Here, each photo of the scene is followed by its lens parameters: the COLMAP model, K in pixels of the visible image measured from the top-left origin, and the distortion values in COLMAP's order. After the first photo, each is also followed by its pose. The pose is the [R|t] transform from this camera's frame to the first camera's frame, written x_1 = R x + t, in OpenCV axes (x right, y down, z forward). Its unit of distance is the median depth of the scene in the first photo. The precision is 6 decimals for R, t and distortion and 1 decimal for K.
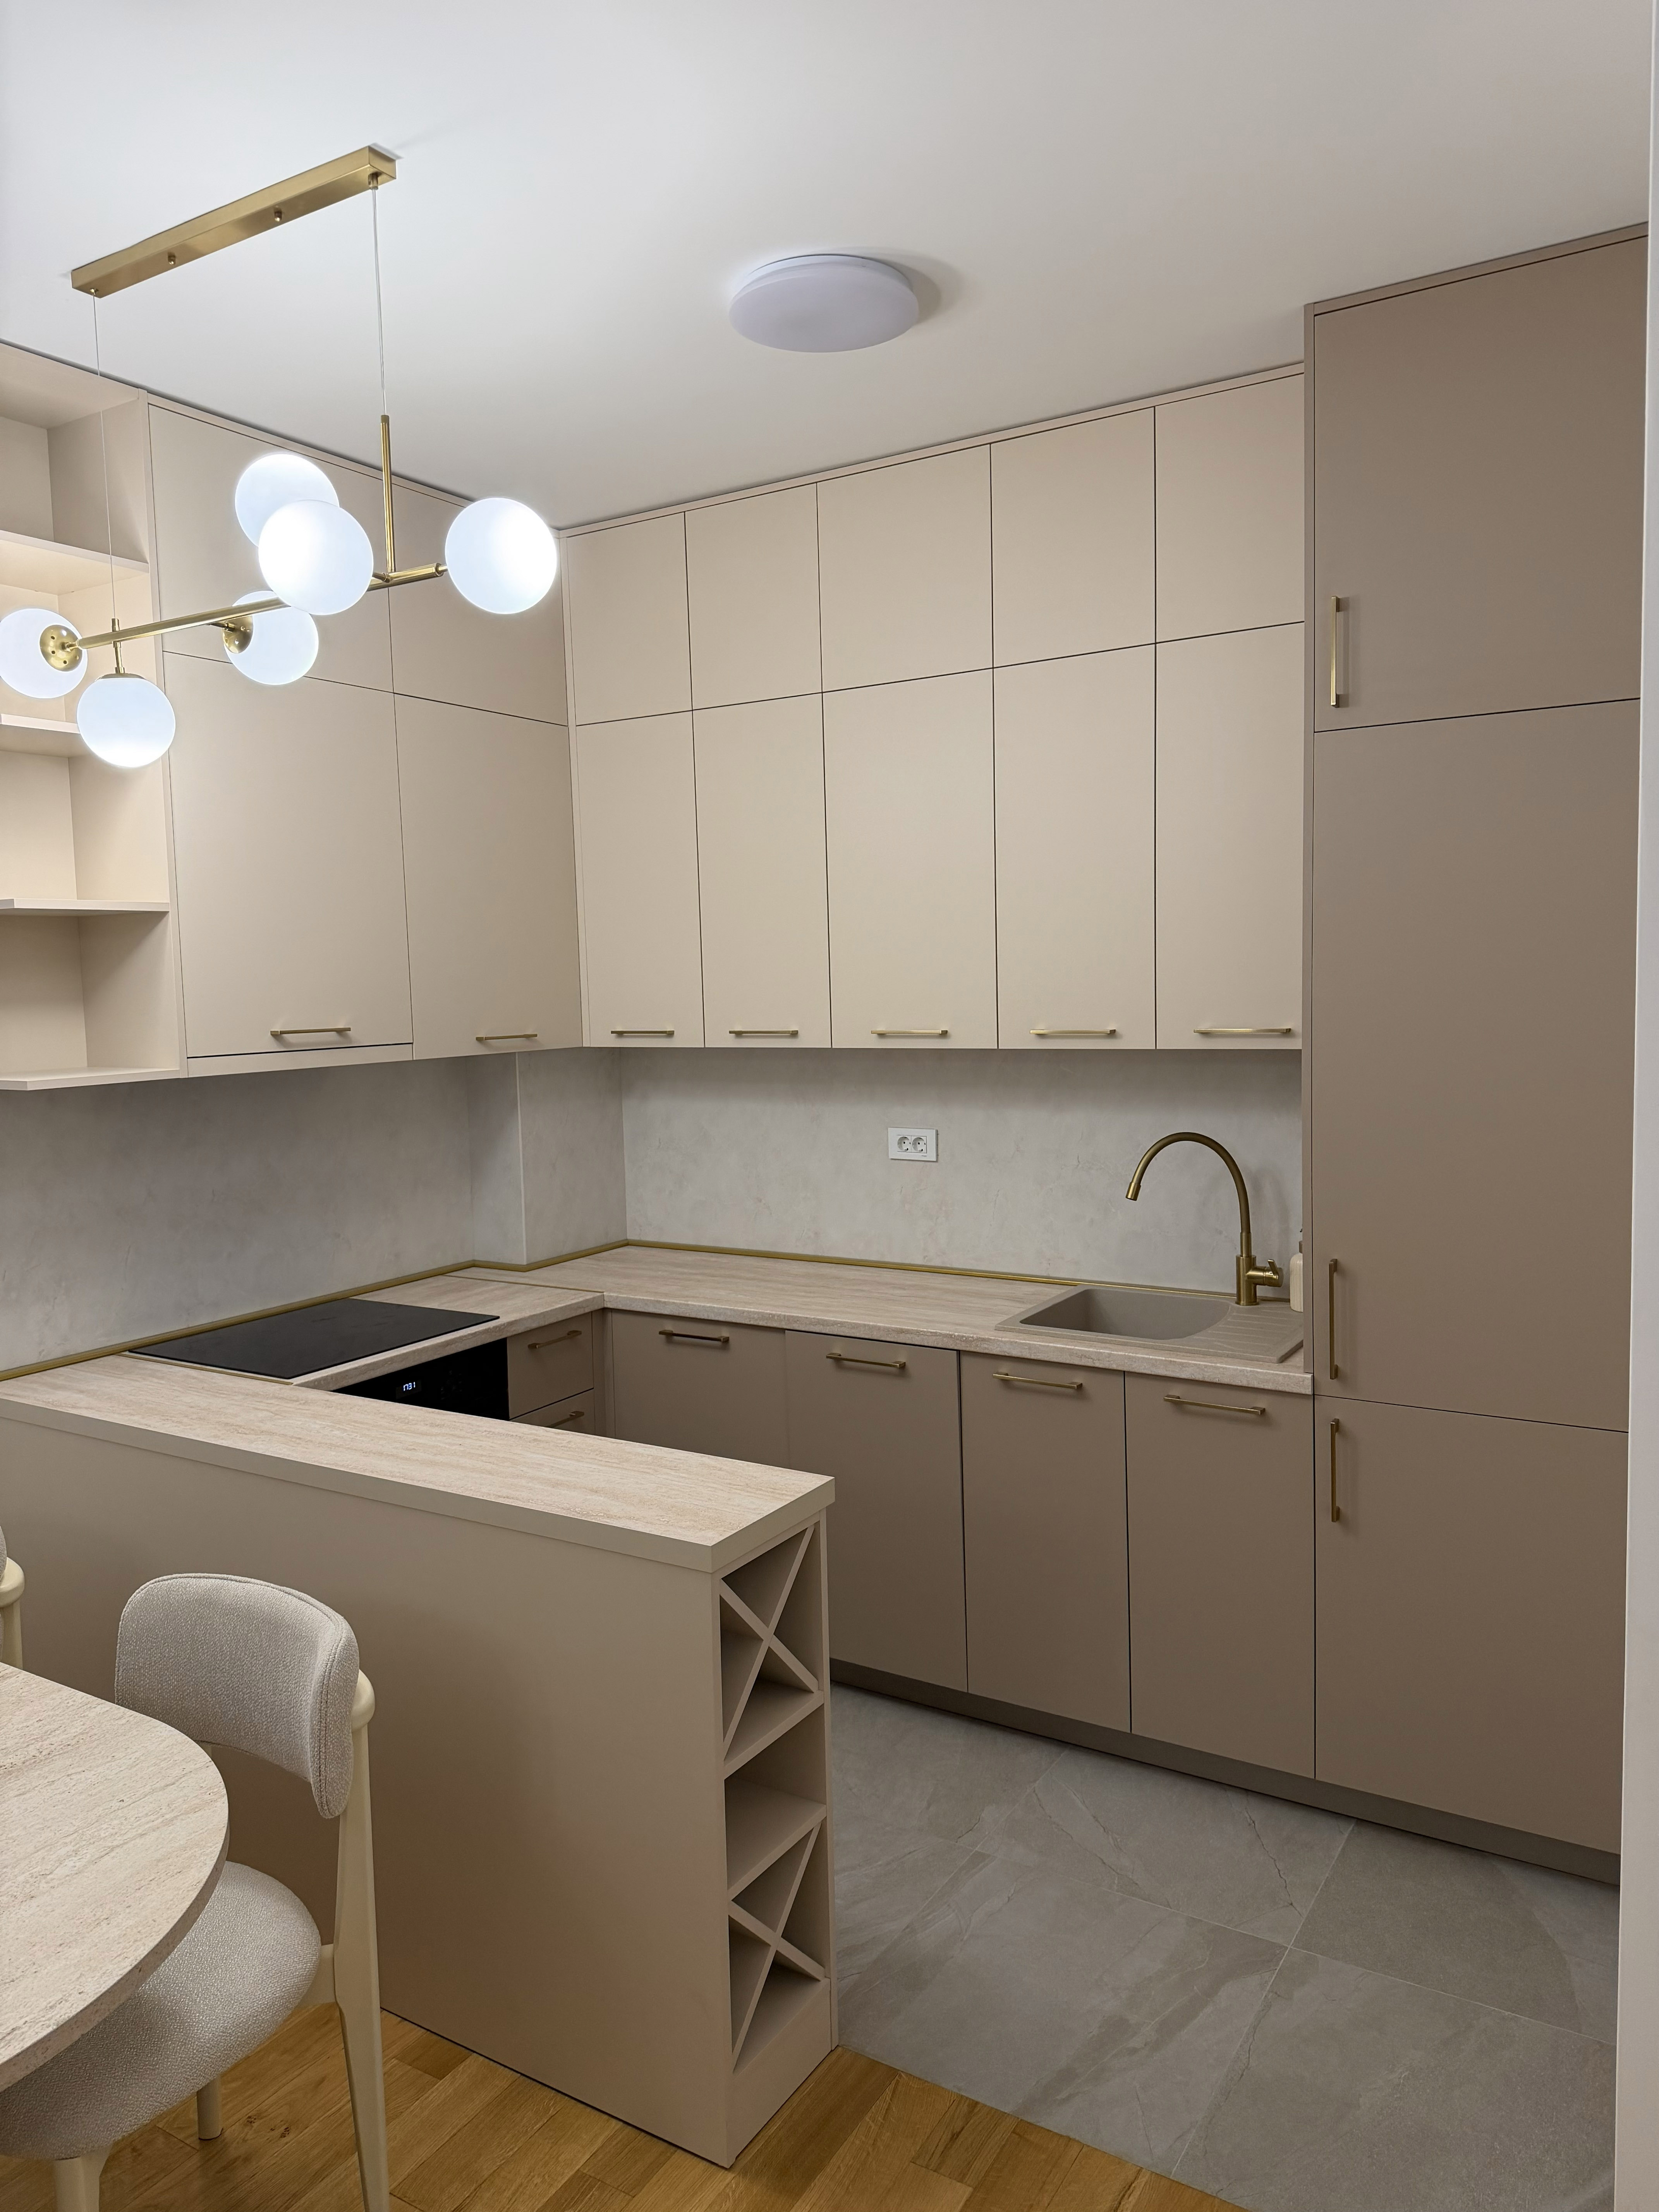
lens RADIAL K [[1540.7, 0, 824.2], [0, 1540.7, 1118.3], [0, 0, 1]] dist [0.118730, -0.175694]
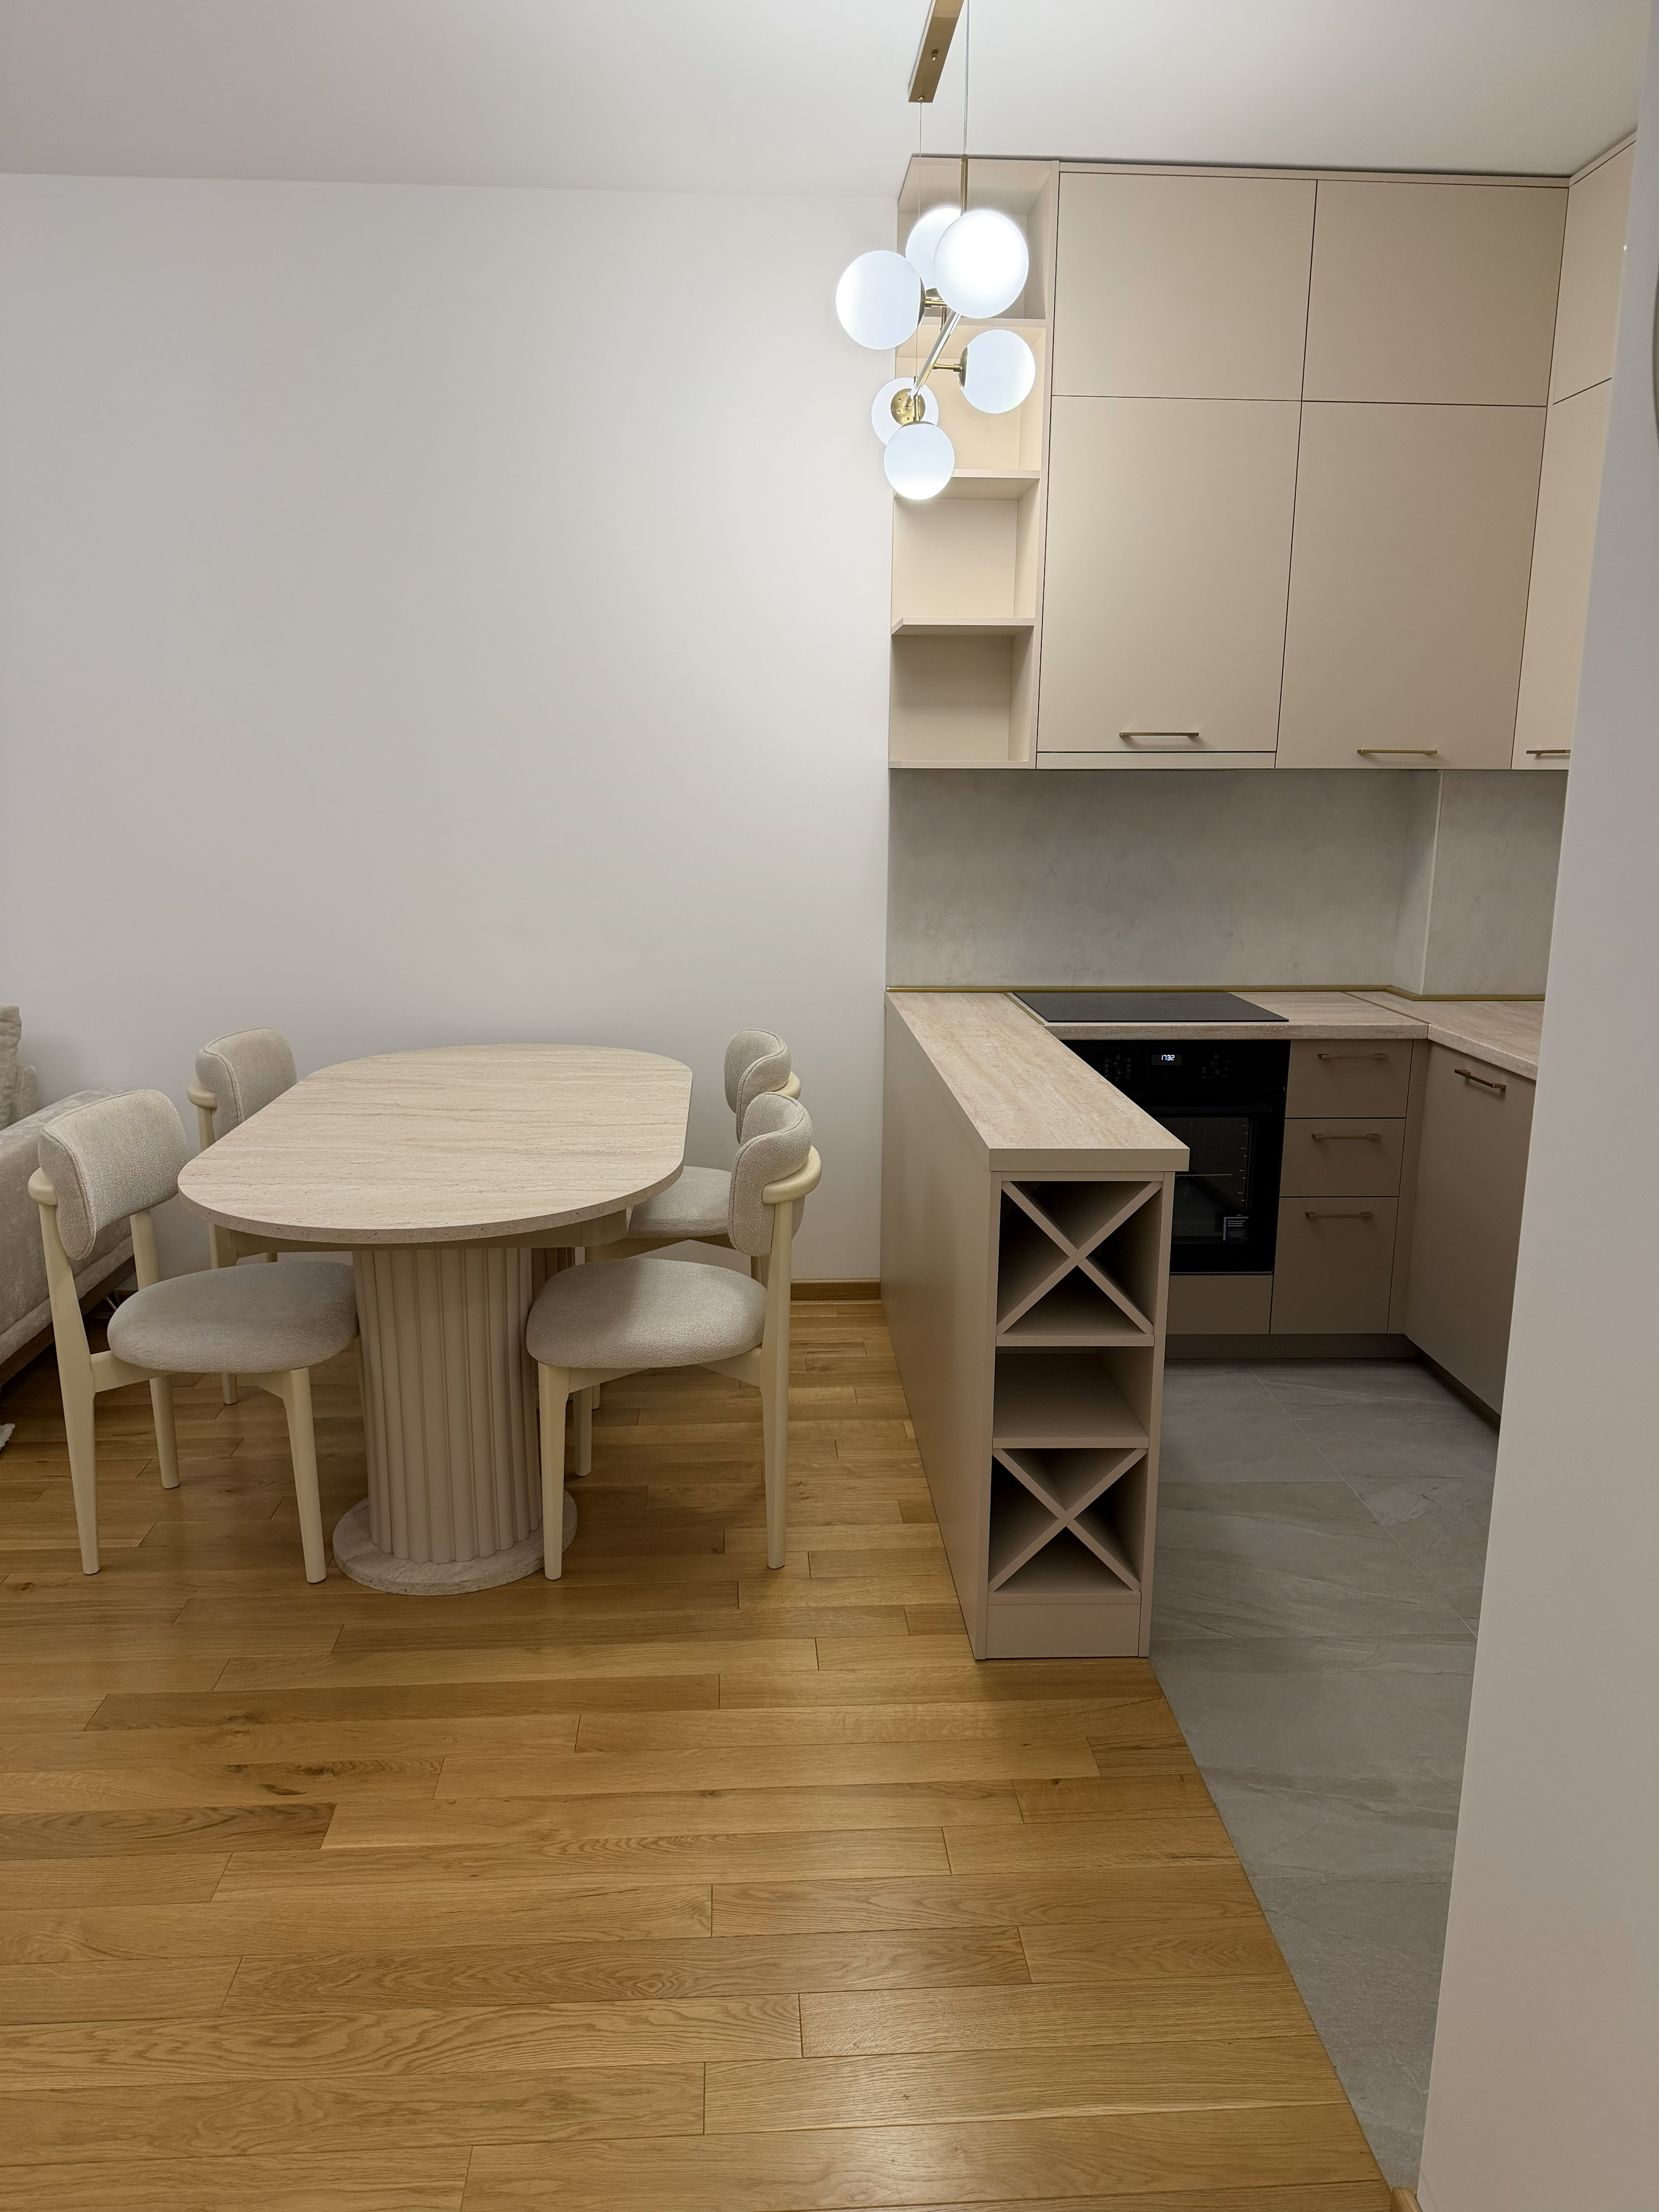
lens RADIAL K [[1540.7, 0, 824.2], [0, 1540.7, 1118.3], [0, 0, 1]] dist [0.118730, -0.175694]
pose [[0.573183, 0.205942, -0.793126, 0.487181], [-0.099976, 0.978248, 0.181758, 0.035594], [0.813305, -0.024887, 0.581305, 0.142792]]
